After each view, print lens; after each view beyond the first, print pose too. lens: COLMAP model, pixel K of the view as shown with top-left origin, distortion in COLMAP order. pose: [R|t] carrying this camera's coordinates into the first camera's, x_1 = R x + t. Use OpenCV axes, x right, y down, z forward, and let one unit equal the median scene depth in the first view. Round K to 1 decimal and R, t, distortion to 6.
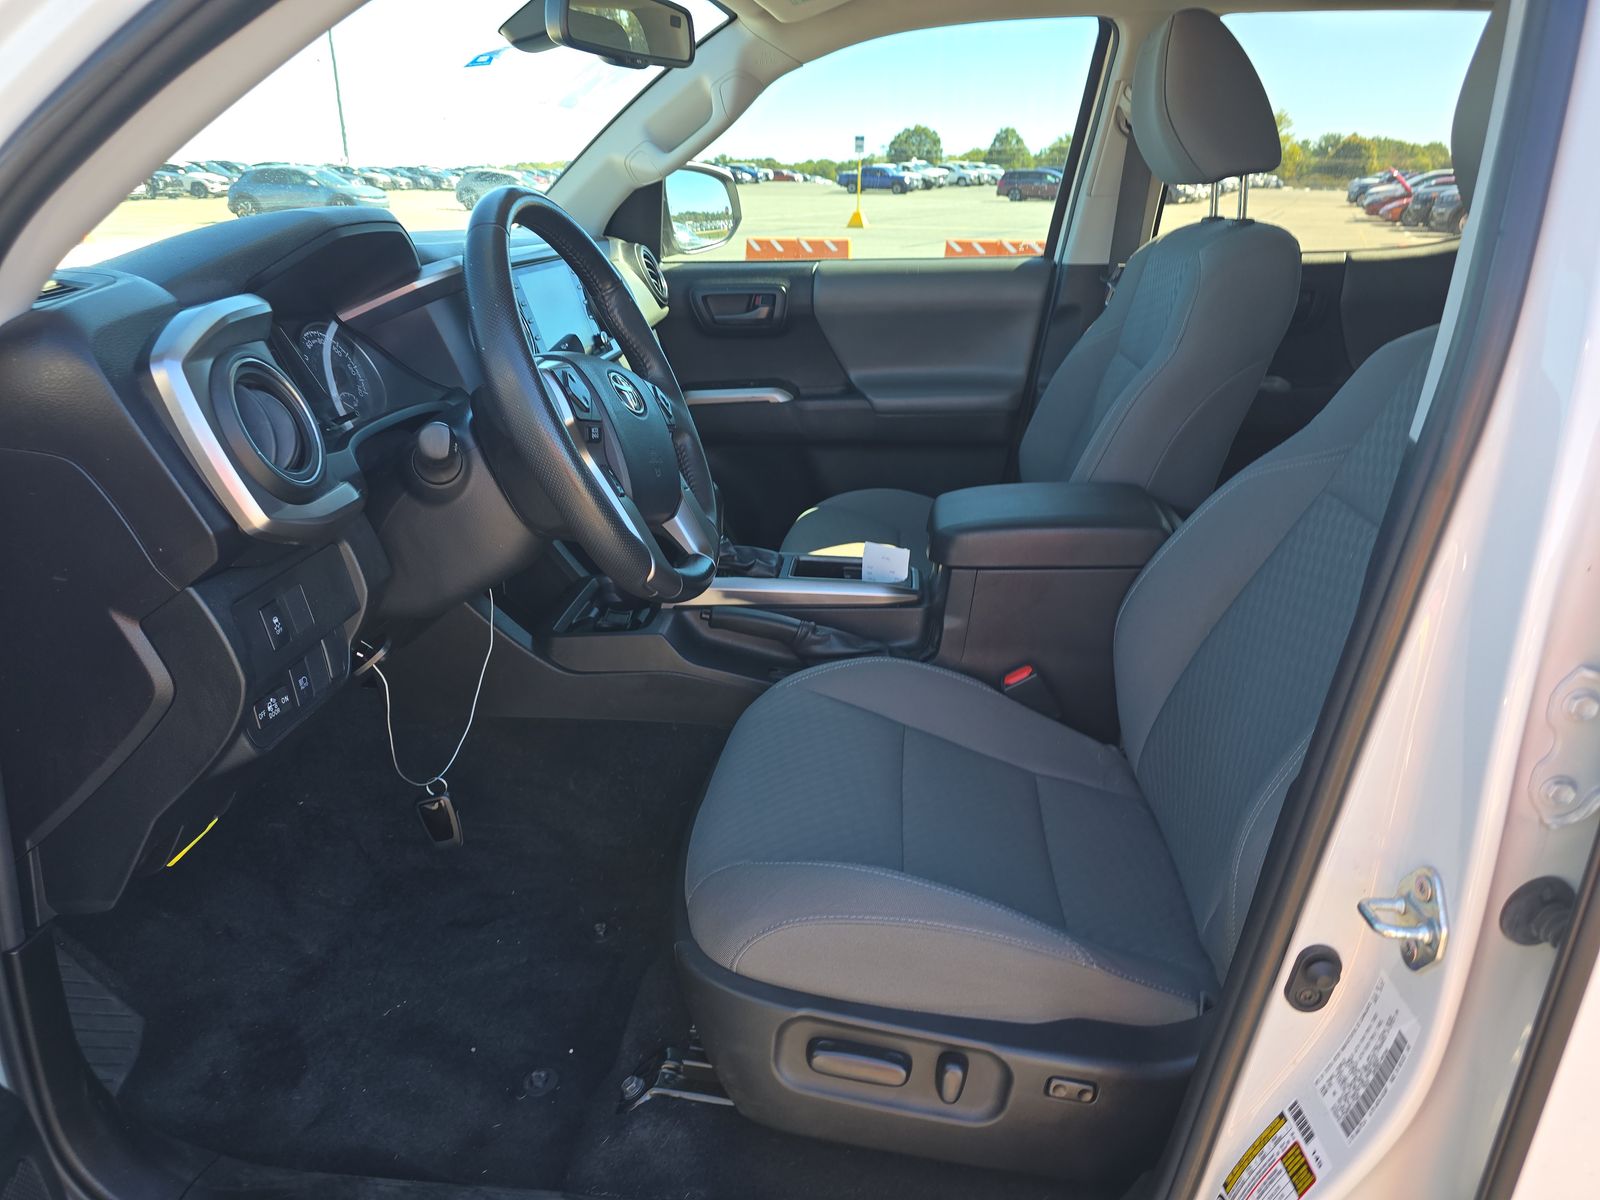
lens RADIAL K [[1065.8, 0, 800.0], [0, 1065.8, 600.0], [0, 0, 1]] dist [-0.031852, 0.003289]
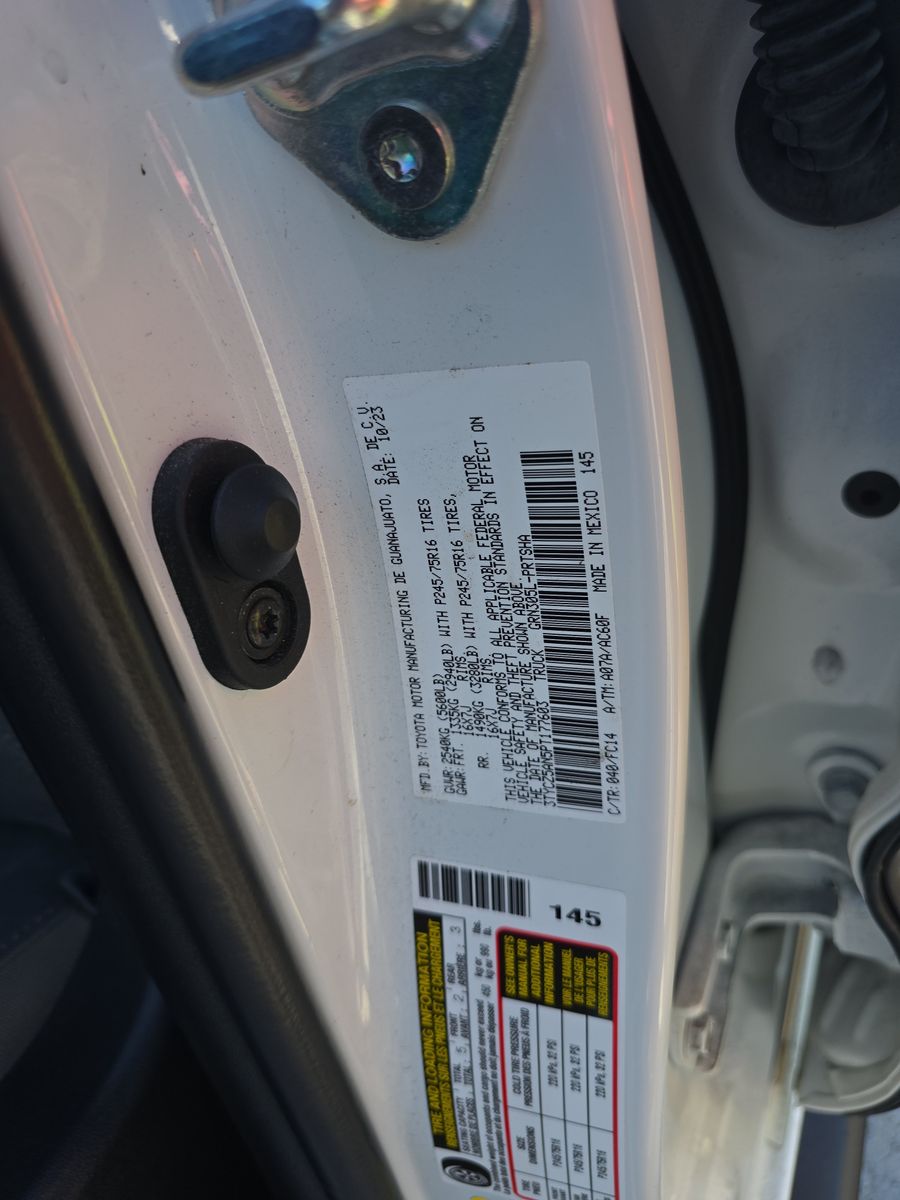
lens RADIAL K [[799.4, 0, 450.0], [0, 799.4, 600.0], [0, 0, 1]] dist [-0.031852, 0.003289]
pose [[0.326847, -0.604531, 0.726438, 0.339097], [0.547702, 0.747579, 0.375696, 0.318198], [-0.770190, 0.275076, 0.575447, 0.831980]]
